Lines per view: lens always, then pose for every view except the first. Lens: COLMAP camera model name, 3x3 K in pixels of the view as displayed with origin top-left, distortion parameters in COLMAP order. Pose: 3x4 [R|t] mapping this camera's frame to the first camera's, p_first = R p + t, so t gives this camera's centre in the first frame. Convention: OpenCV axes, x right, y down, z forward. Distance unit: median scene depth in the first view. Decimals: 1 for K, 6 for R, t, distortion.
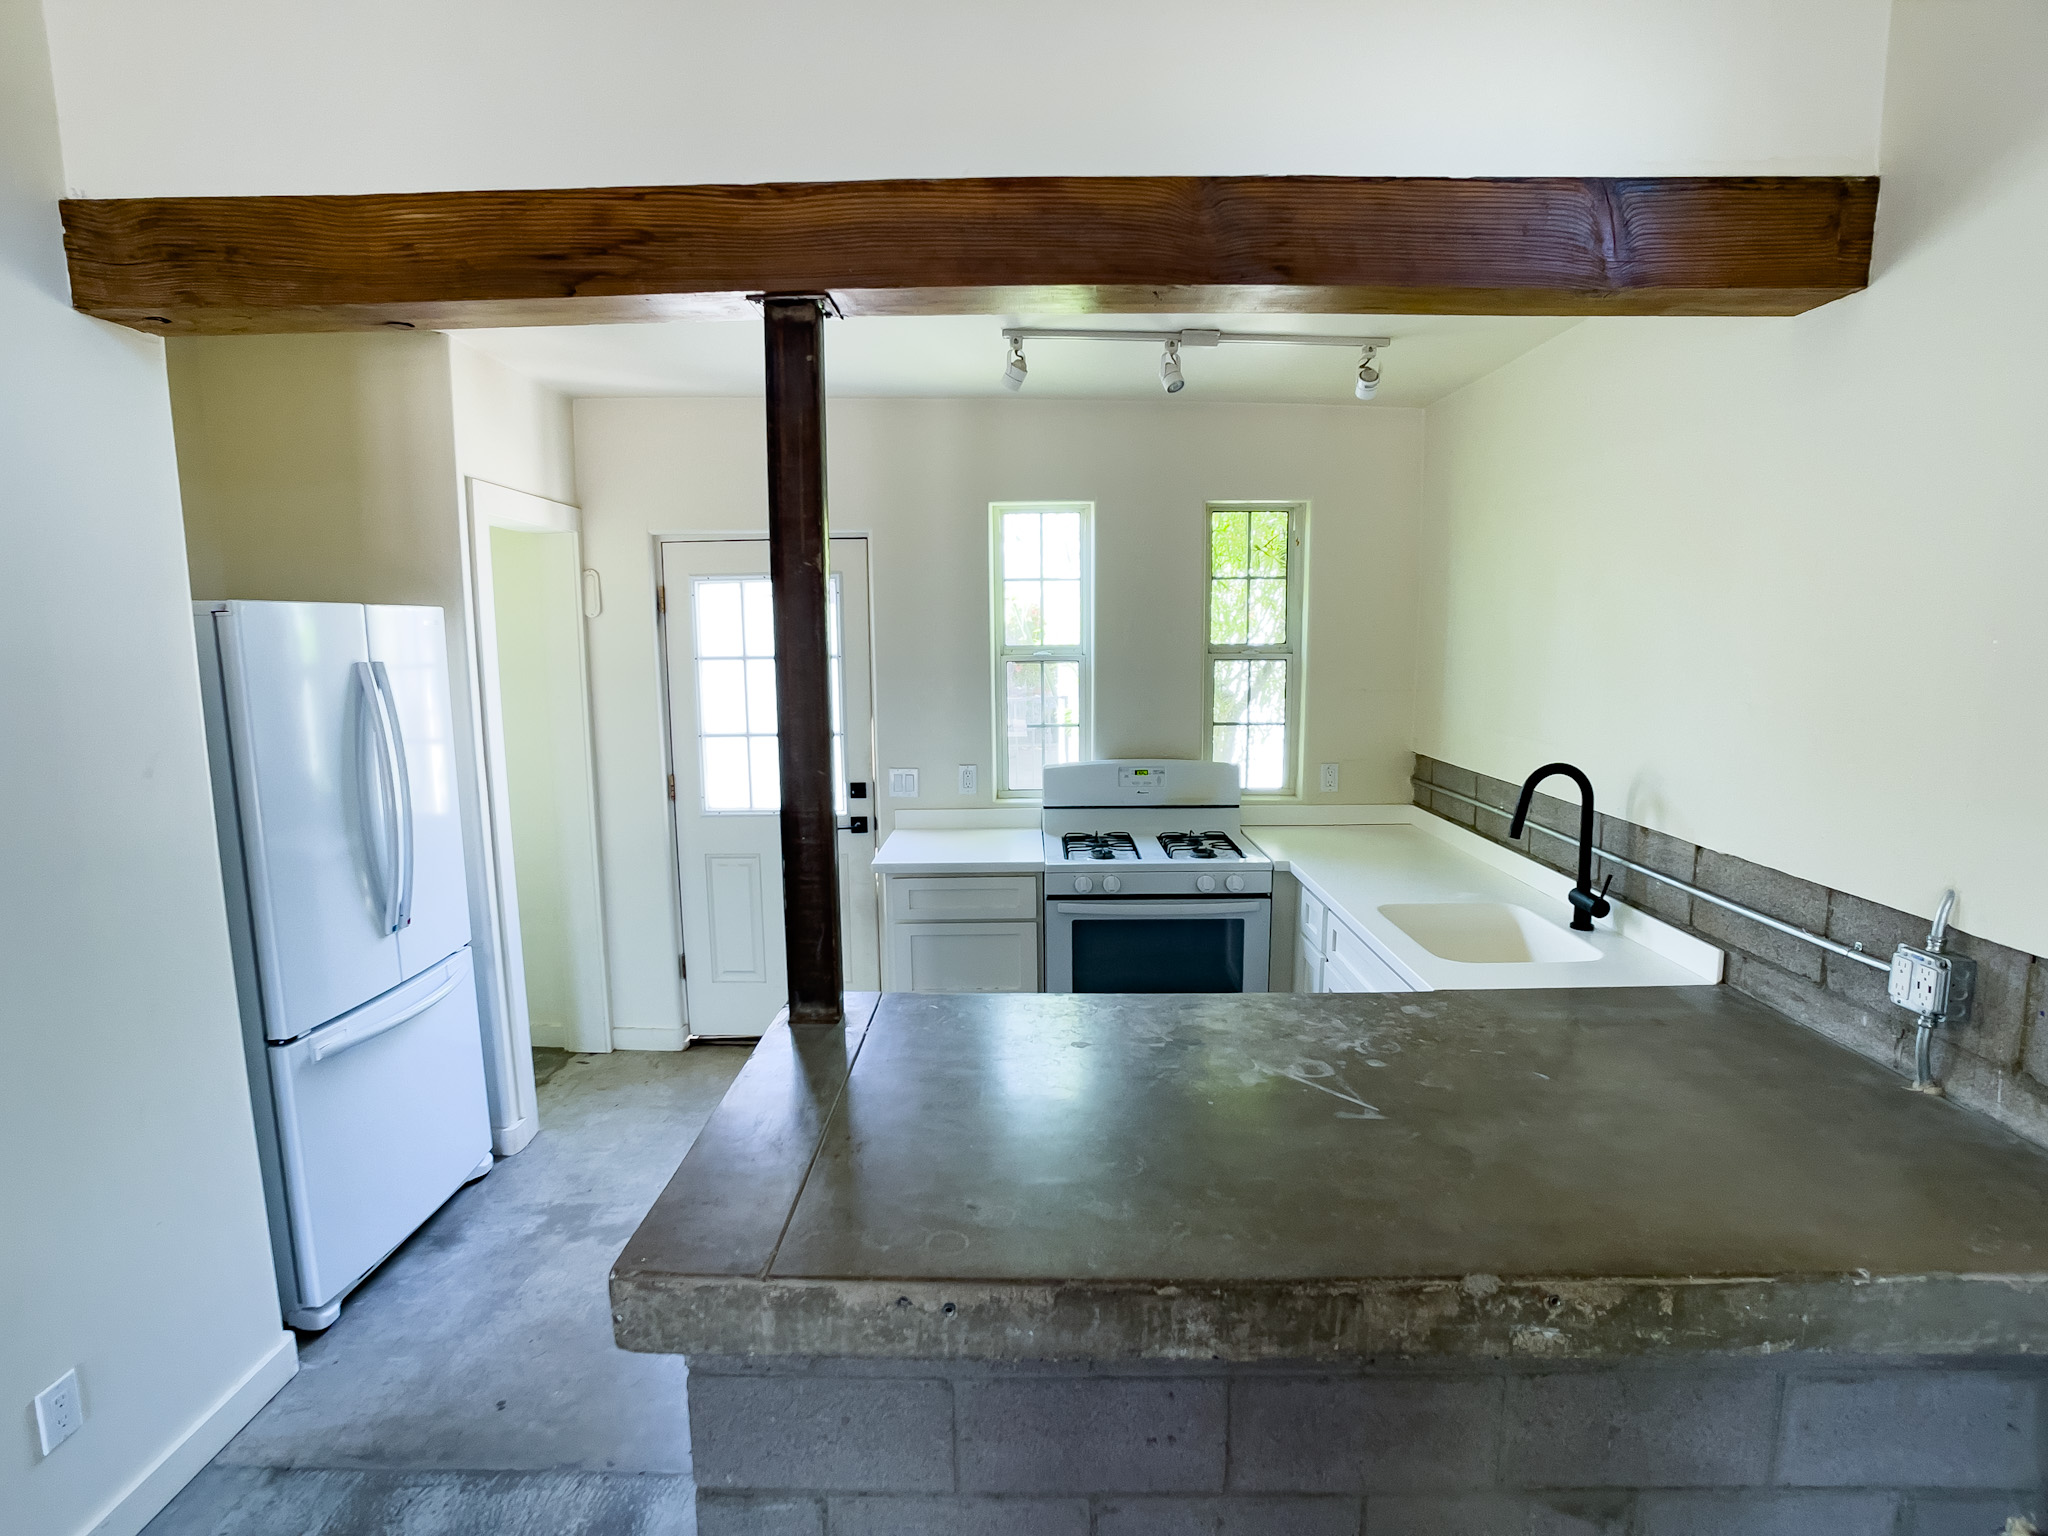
lens RADIAL K [[1074.2, 0, 1029.4], [0, 1074.2, 778.9], [0, 0, 1]] dist [-0.089904, 0.051472]
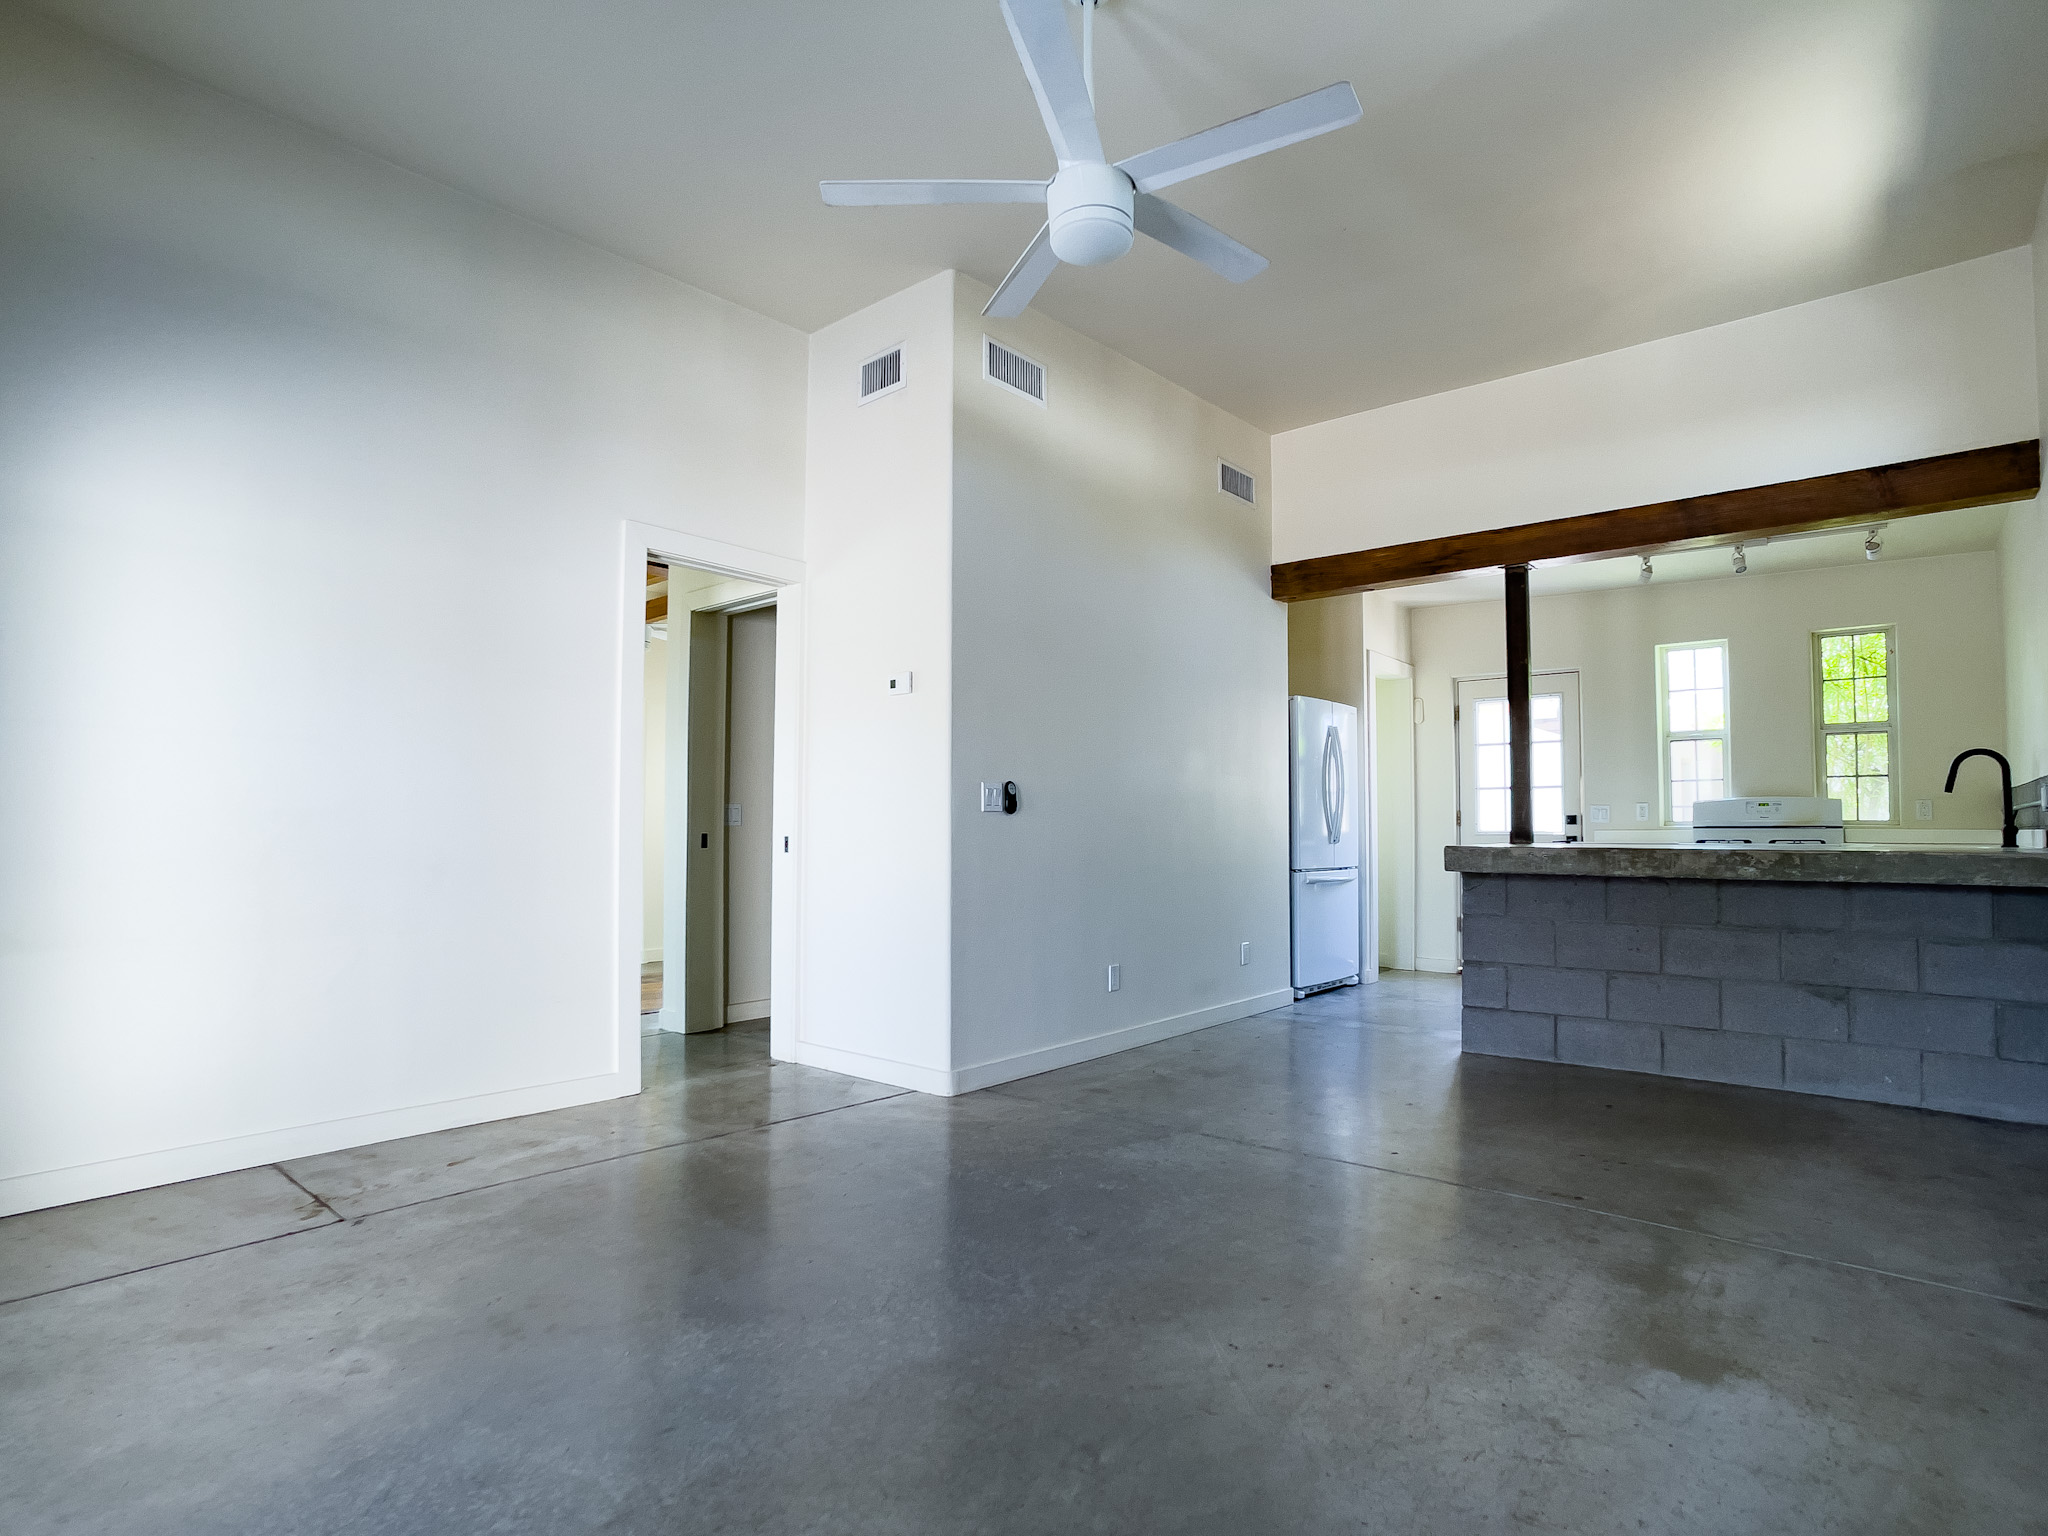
lens RADIAL K [[1074.2, 0, 1029.4], [0, 1074.2, 778.9], [0, 0, 1]] dist [-0.089904, 0.051472]
pose [[0.765673, -0.017863, -0.642981, 0.347712], [-0.100995, 0.983877, -0.147600, 0.385060], [0.635251, 0.177951, 0.751524, -1.092617]]
